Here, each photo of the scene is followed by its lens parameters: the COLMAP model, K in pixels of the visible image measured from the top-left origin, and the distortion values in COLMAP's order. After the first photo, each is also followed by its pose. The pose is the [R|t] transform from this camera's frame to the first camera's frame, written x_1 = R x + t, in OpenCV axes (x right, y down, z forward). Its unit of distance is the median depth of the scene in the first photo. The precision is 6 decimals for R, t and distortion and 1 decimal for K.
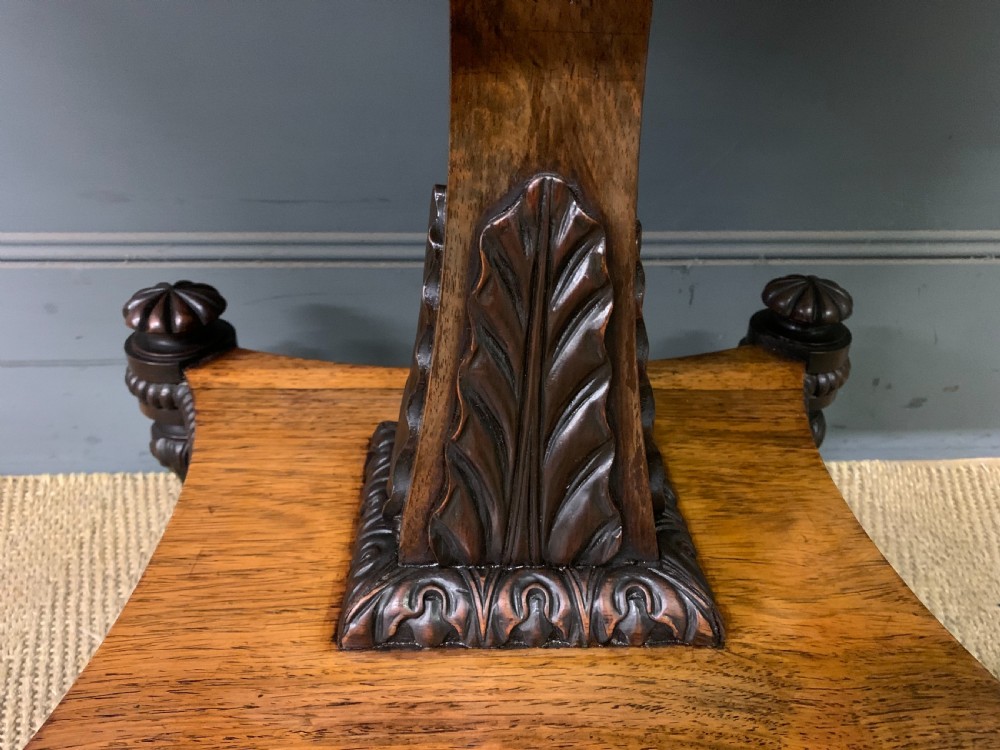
lens RADIAL K [[775.7, 0, 500.8], [0, 775.7, 388.1], [0, 0, 1]] dist [0.026391, -0.010613]
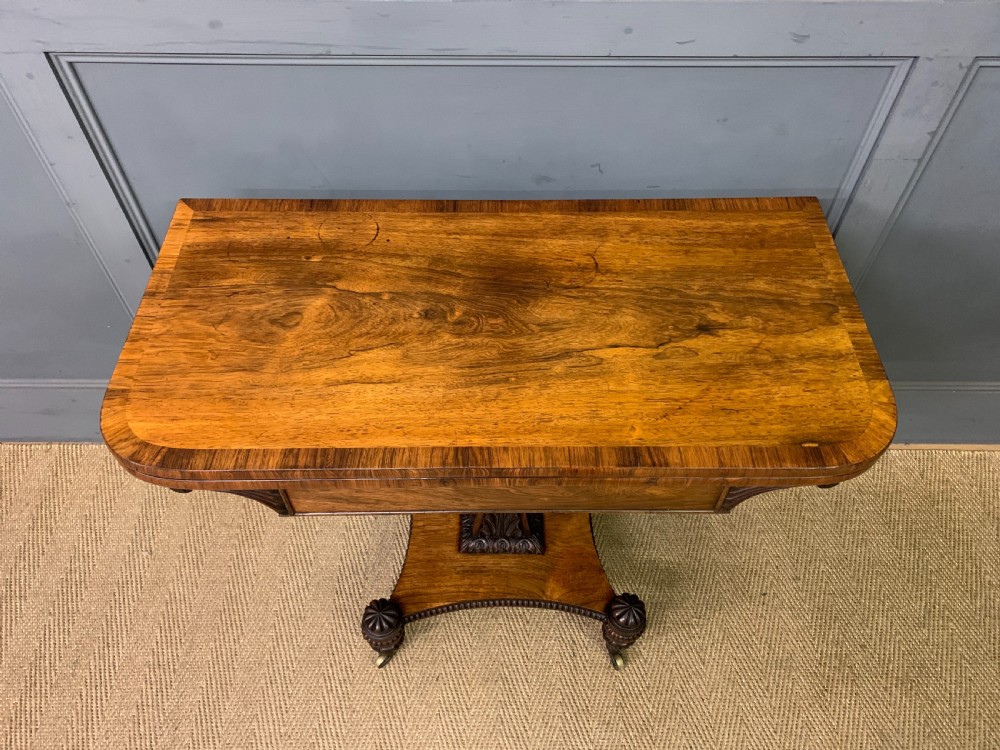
lens RADIAL K [[775.7, 0, 502.2], [0, 775.7, 368.5], [0, 0, 1]] dist [0.026391, -0.010613]
pose [[0.999183, 0.027291, -0.029807, 0.136818], [-0.015285, 0.937964, 0.346394, -2.068493], [0.037411, -0.345656, 0.937615, -2.645959]]
